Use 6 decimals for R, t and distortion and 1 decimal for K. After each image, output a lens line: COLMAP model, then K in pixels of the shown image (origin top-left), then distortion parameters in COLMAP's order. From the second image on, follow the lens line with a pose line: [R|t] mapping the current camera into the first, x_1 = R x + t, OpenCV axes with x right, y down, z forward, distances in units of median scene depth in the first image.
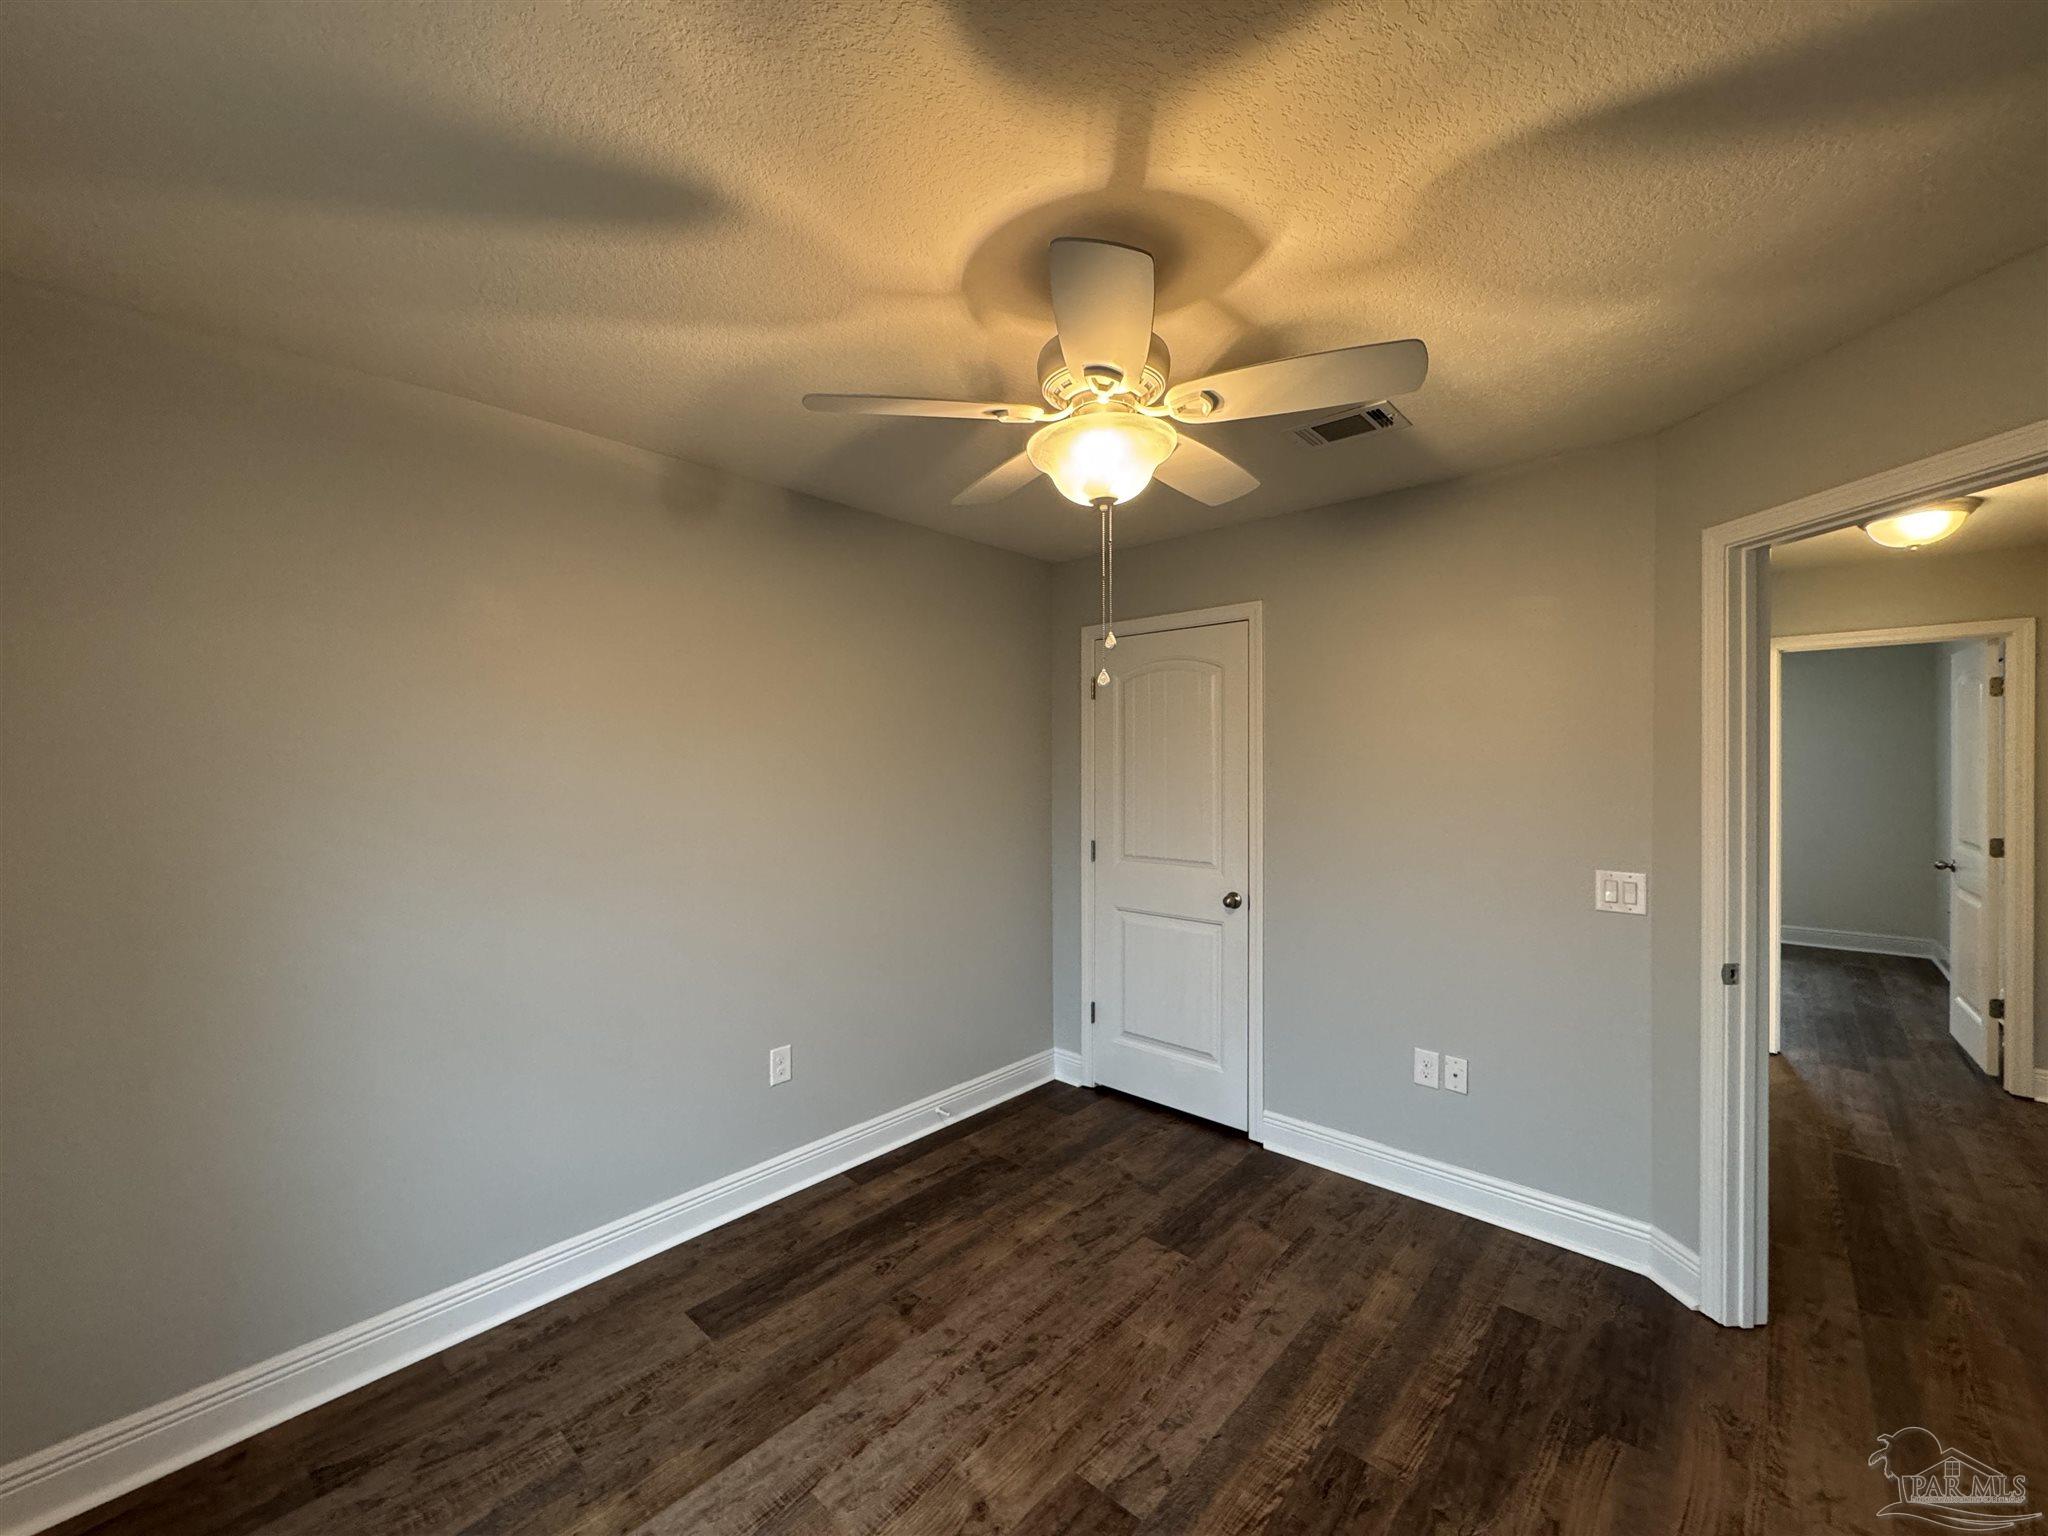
lens RADIAL K [[815.9, 0, 1033.5], [0, 815.9, 771.0], [0, 0, 1]] dist [-0.002768, 0.000254]
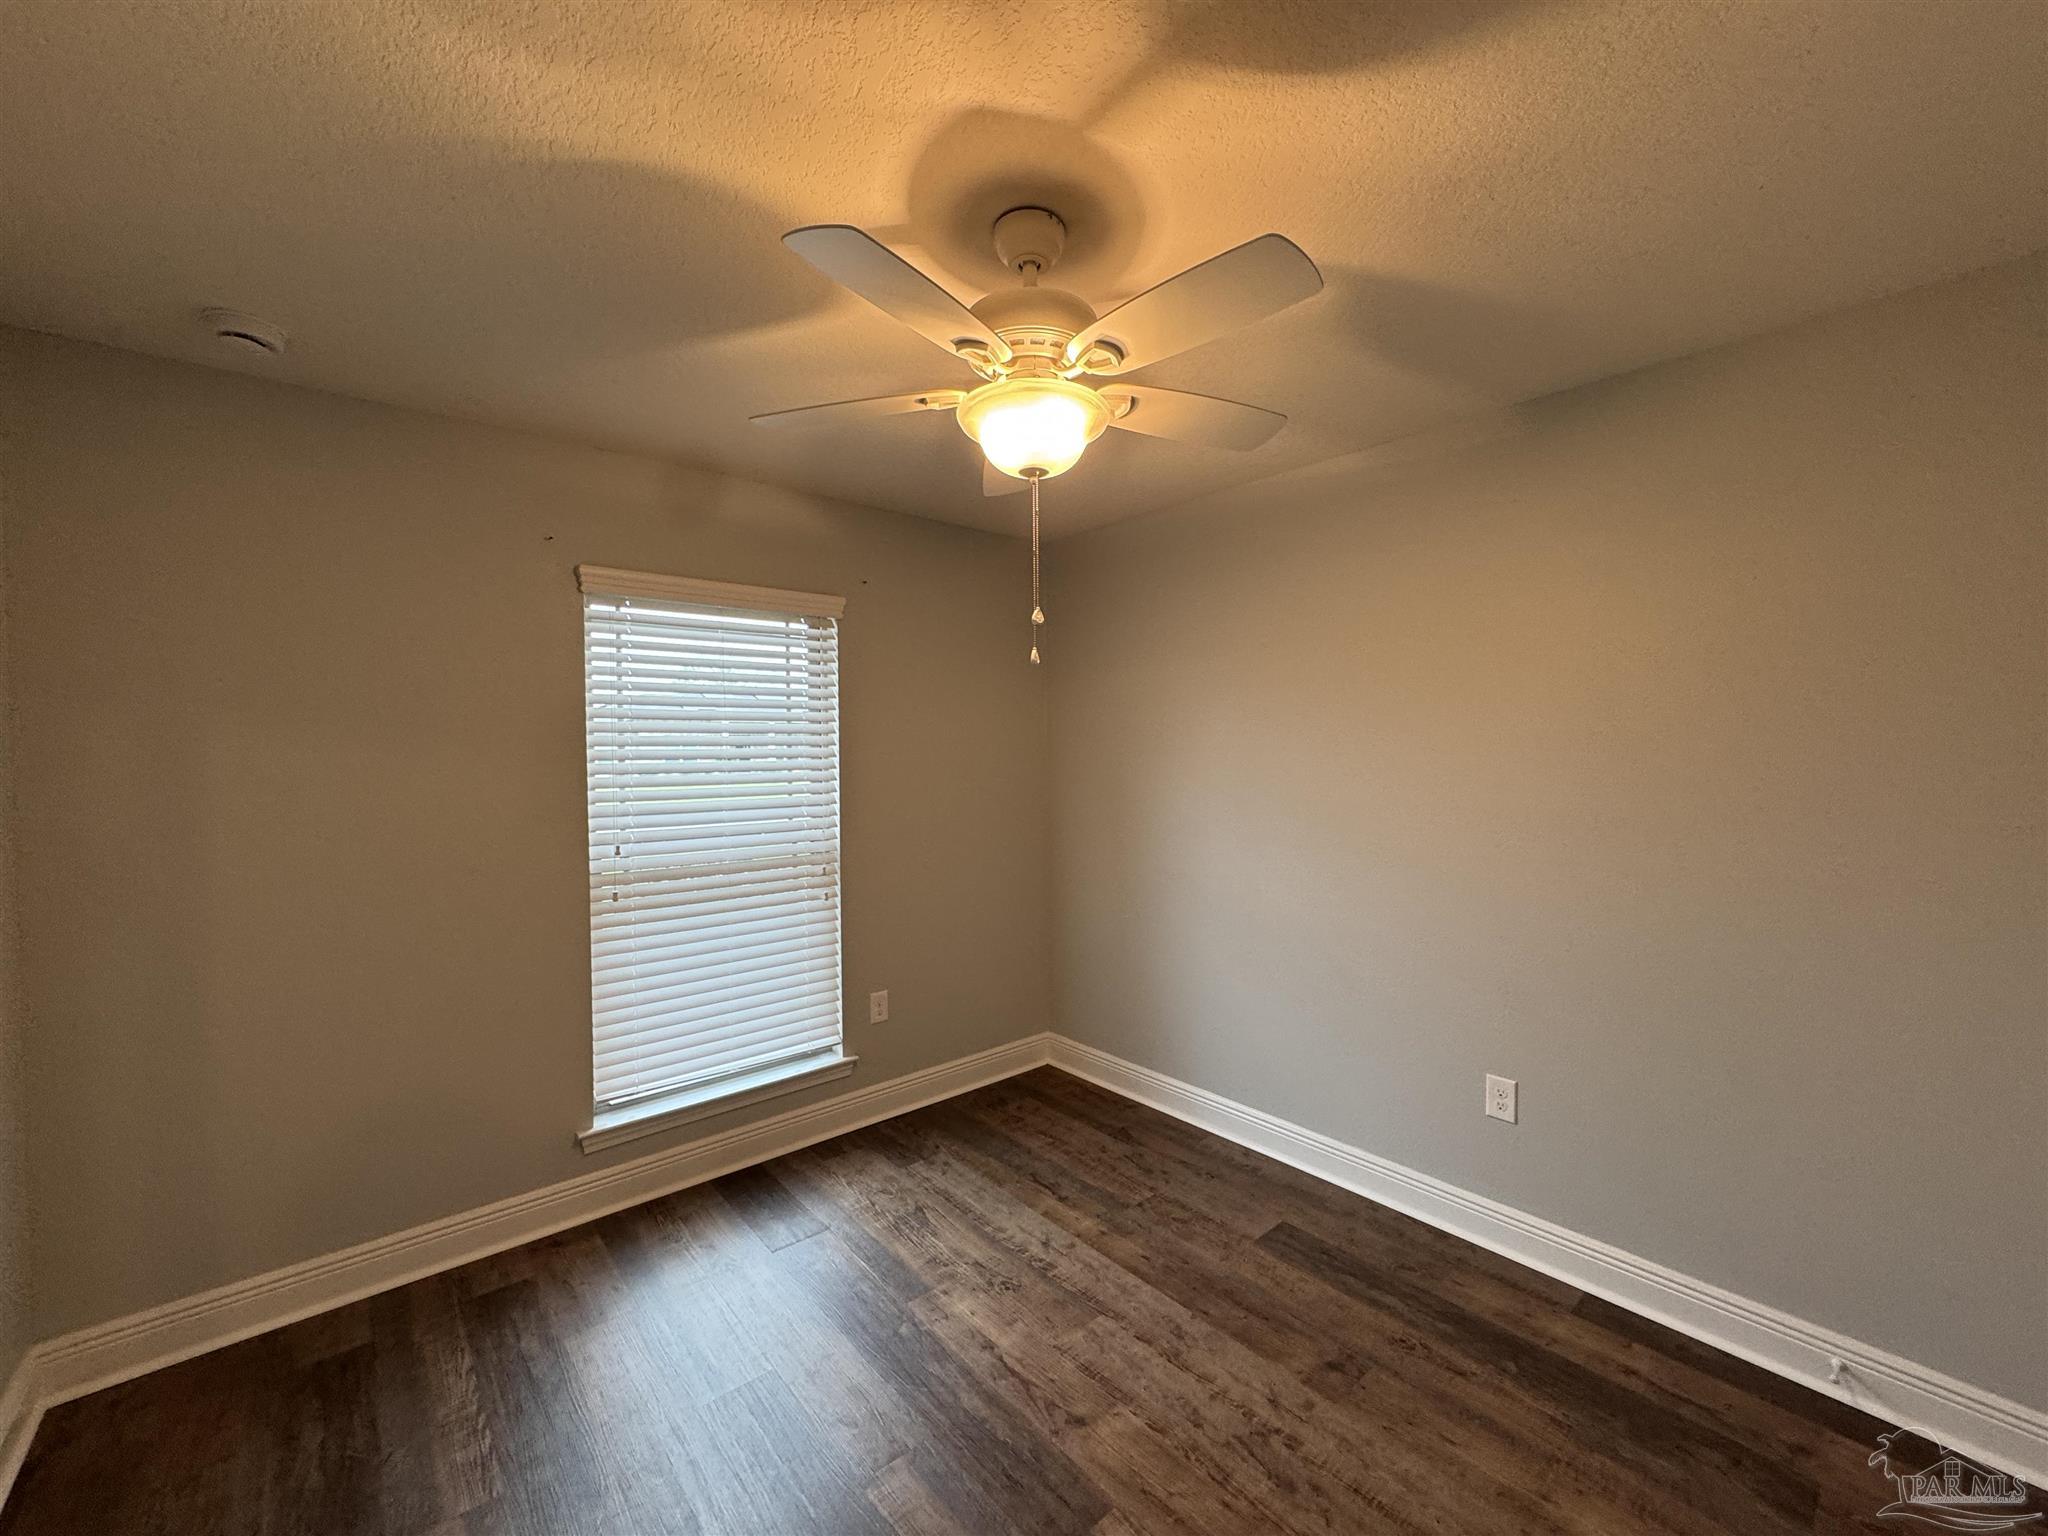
lens RADIAL K [[815.9, 0, 1025.4], [0, 815.9, 773.1], [0, 0, 1]] dist [-0.002768, 0.000254]
pose [[-0.134723, 0.032869, -0.990338, 0.813701], [-0.000030, 0.999450, 0.033176, -0.009742], [0.990883, 0.004499, -0.134648, 0.863225]]
